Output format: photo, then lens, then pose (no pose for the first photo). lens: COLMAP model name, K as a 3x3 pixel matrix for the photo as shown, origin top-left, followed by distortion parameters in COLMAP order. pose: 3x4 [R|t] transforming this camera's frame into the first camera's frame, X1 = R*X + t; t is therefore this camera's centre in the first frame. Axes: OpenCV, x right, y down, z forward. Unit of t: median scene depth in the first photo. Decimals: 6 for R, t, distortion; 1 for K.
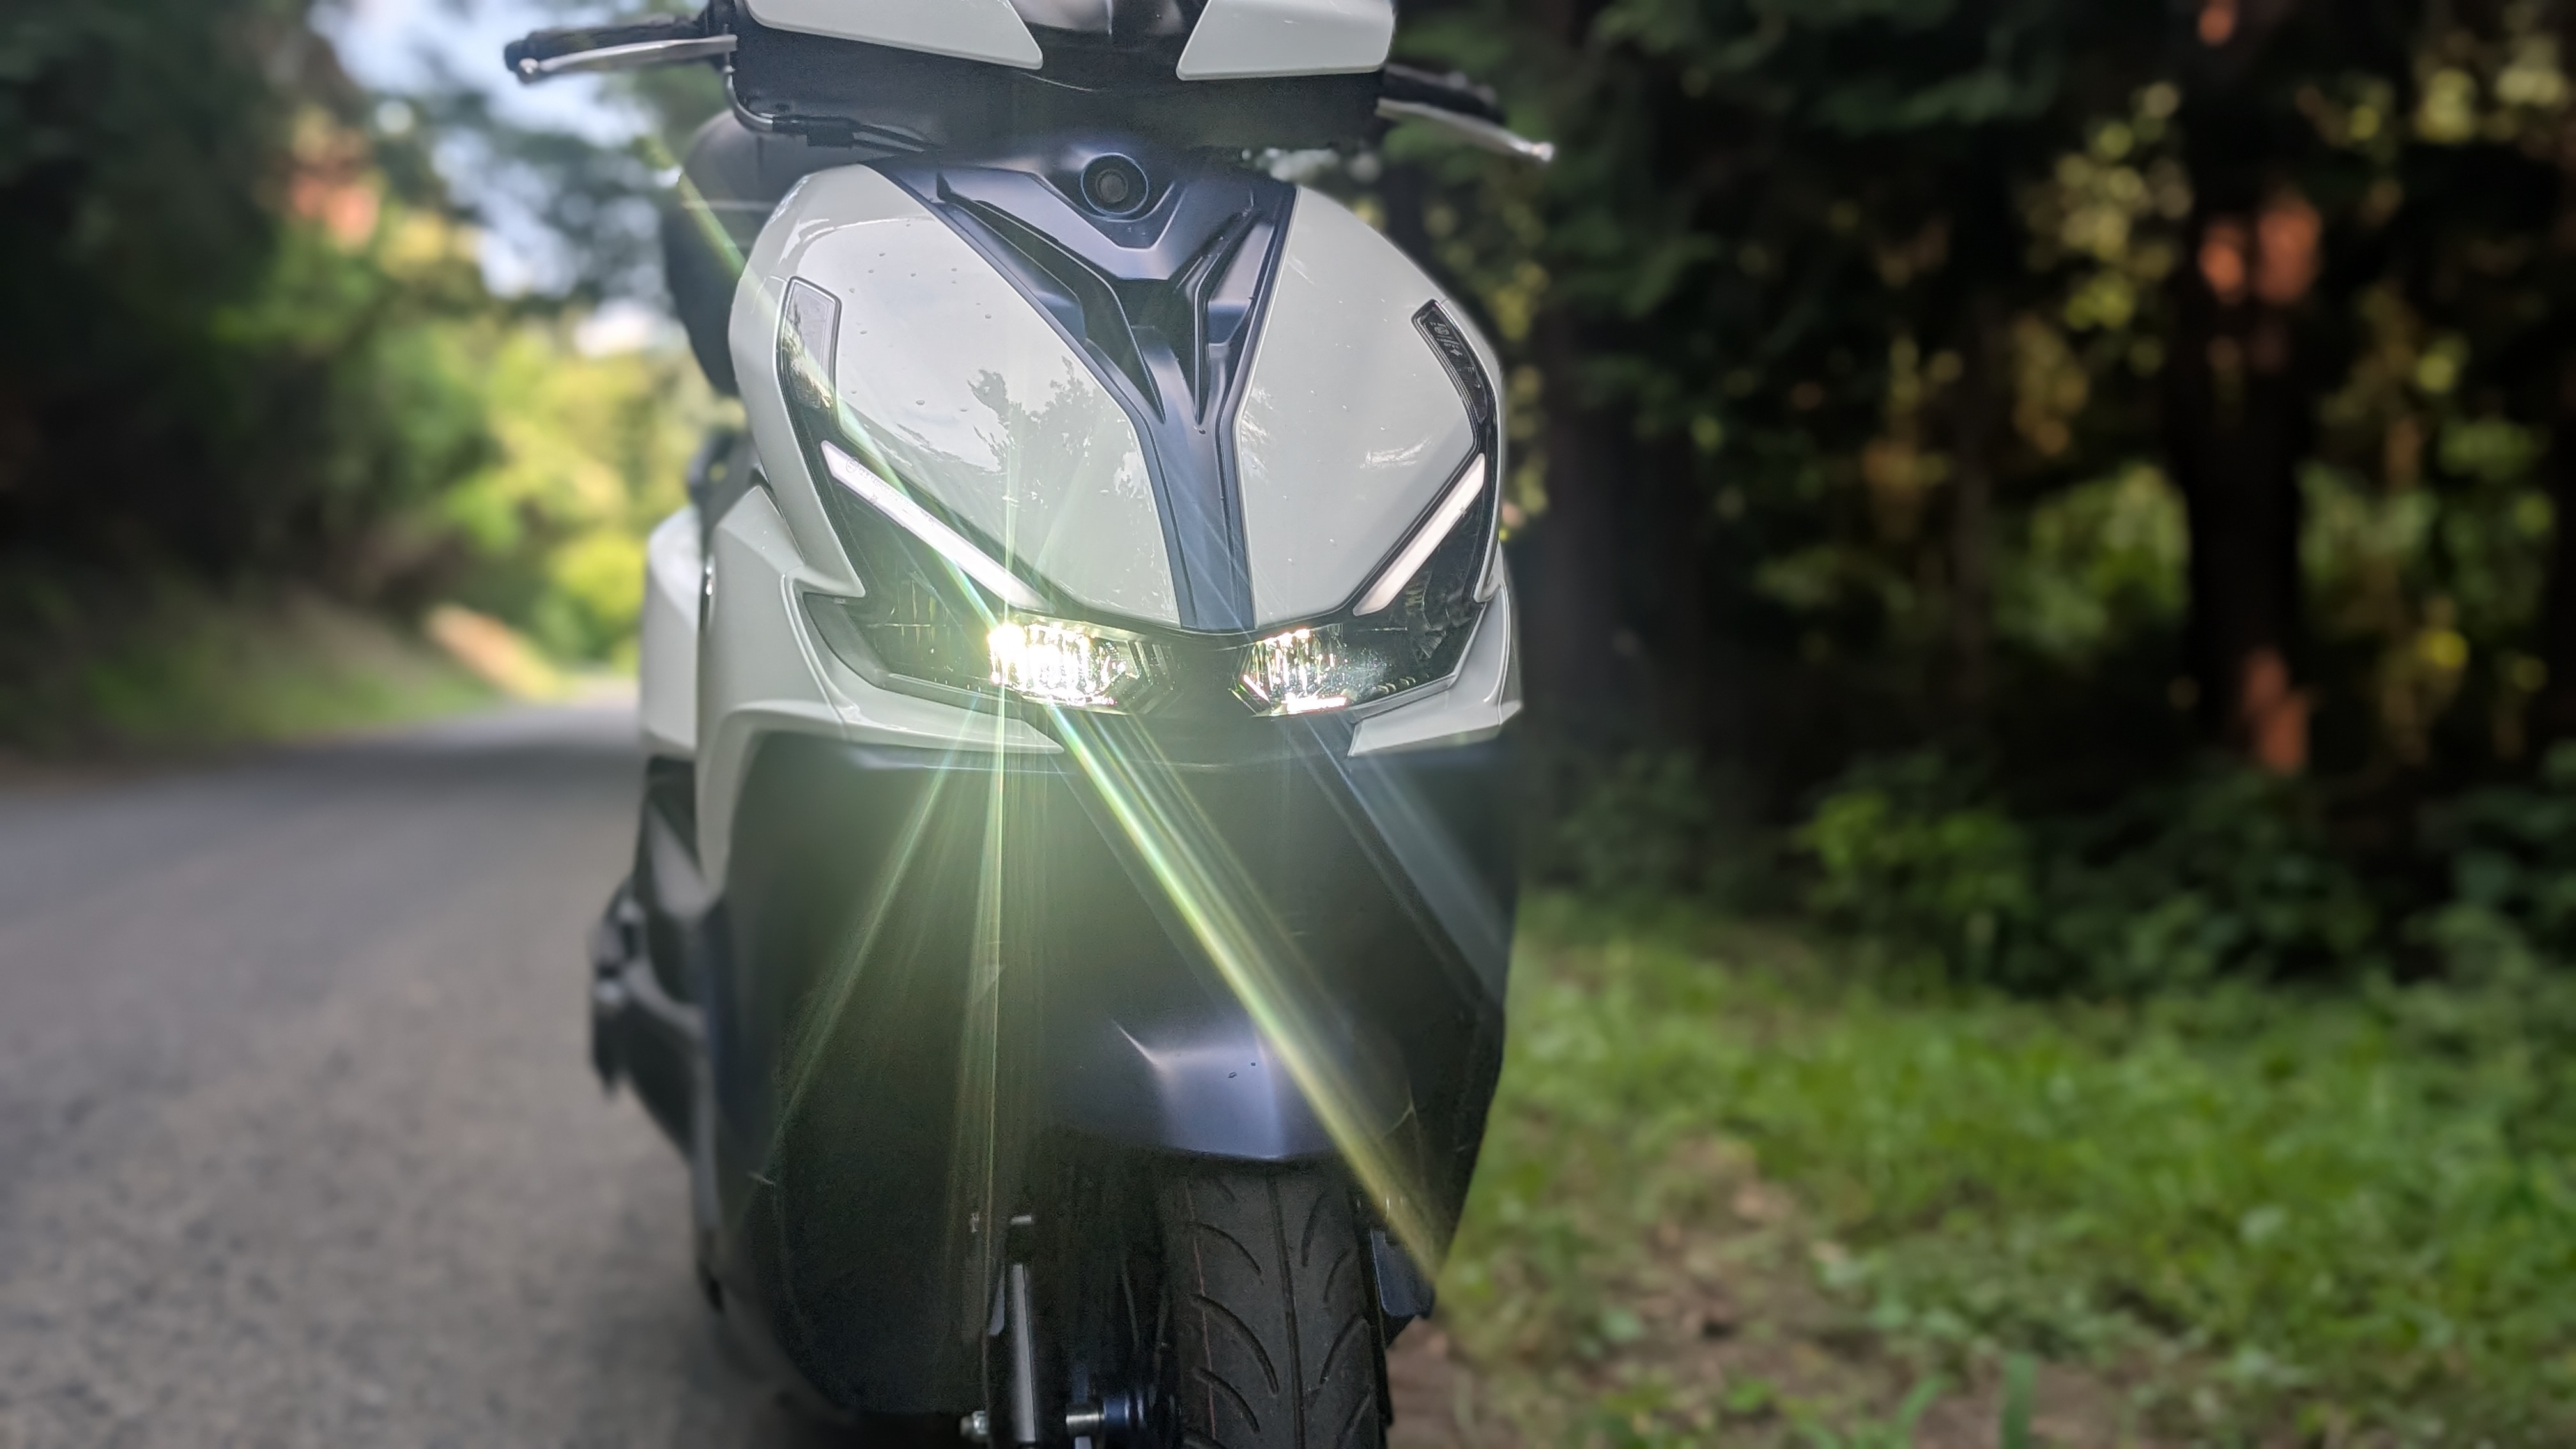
lens RADIAL K [[2696.0, 0, 1281.6], [0, 2696.0, 680.1], [0, 0, 1]] dist [0.007707, 0.000264]
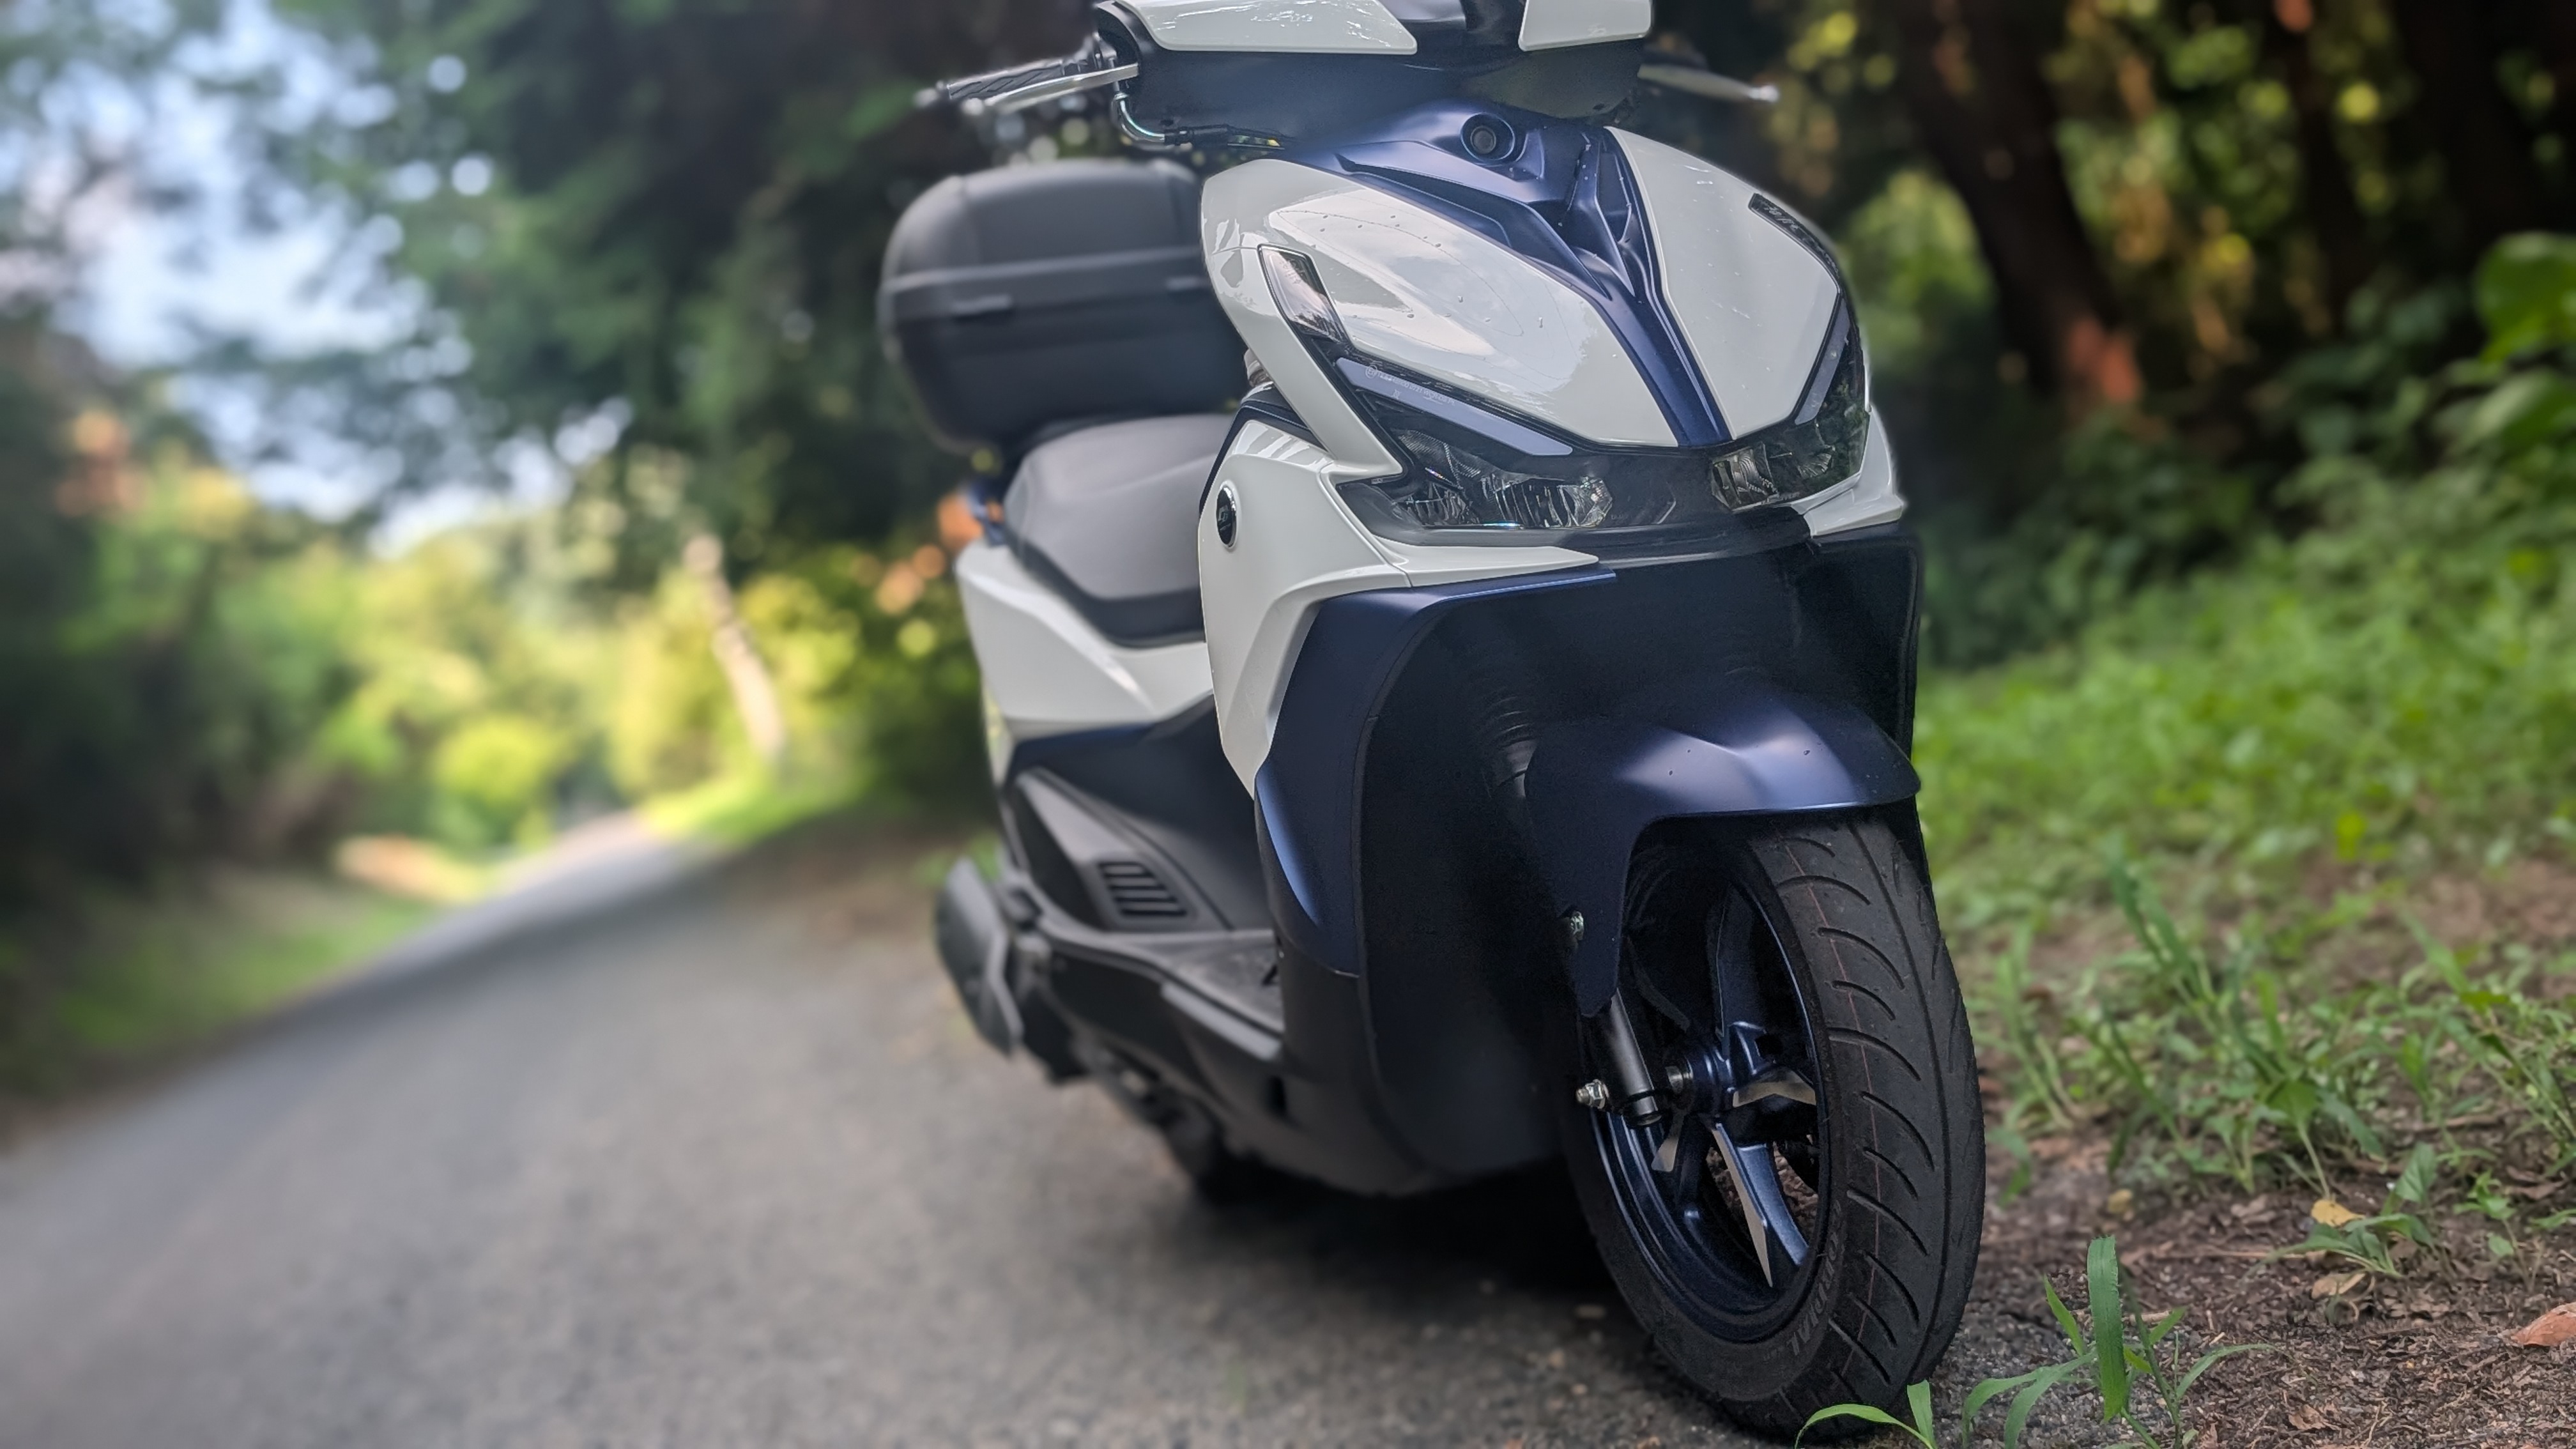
lens RADIAL K [[2679.4, 0, 1296.3], [0, 2679.4, 698.0], [0, 0, 1]] dist [0.175634, -0.540747]
pose [[0.945908, -0.321166, 0.045929, -0.048332], [0.319834, 0.946860, 0.034093, 0.002366], [-0.054438, -0.017559, 0.998363, -0.106570]]
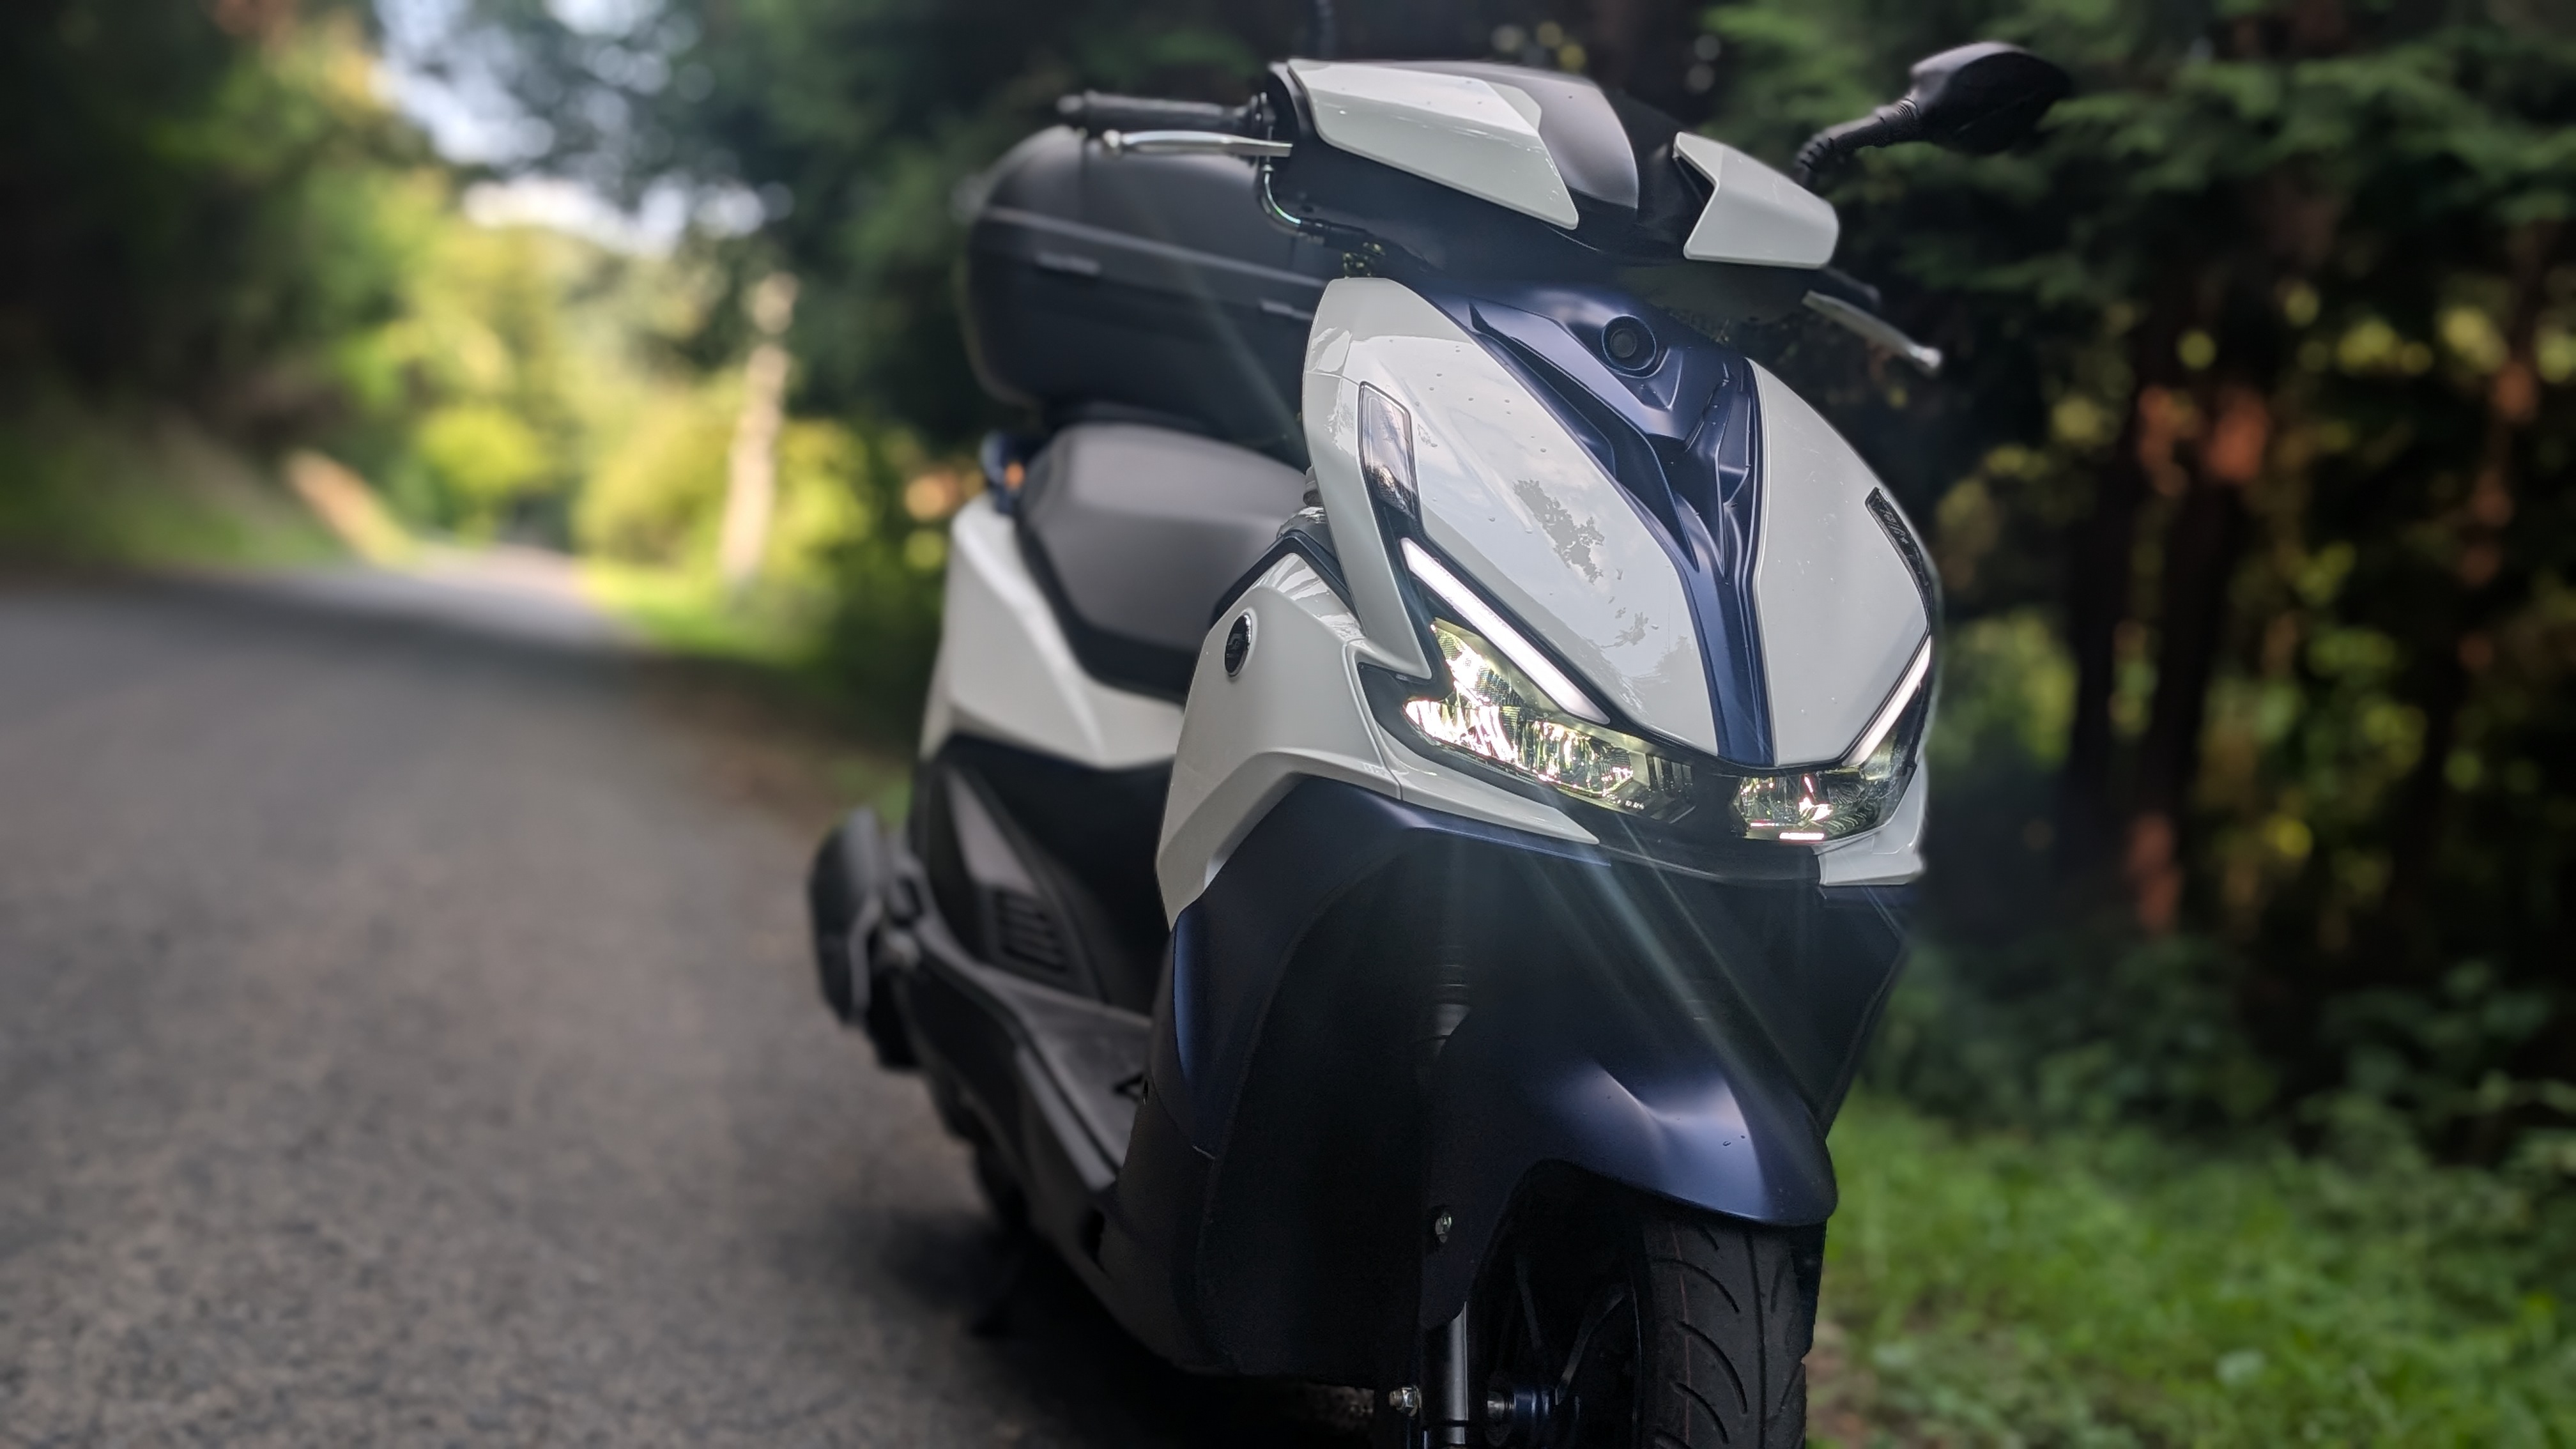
lens RADIAL K [[2689.5, 0, 1342.2], [0, 2689.5, 718.1], [0, 0, 1]] dist [0.007591, 0.029441]
pose [[0.981935, 0.165758, 0.091258, -0.085427], [-0.166985, 0.985942, 0.005935, -0.004453], [-0.088991, -0.021066, 0.995810, -0.042545]]
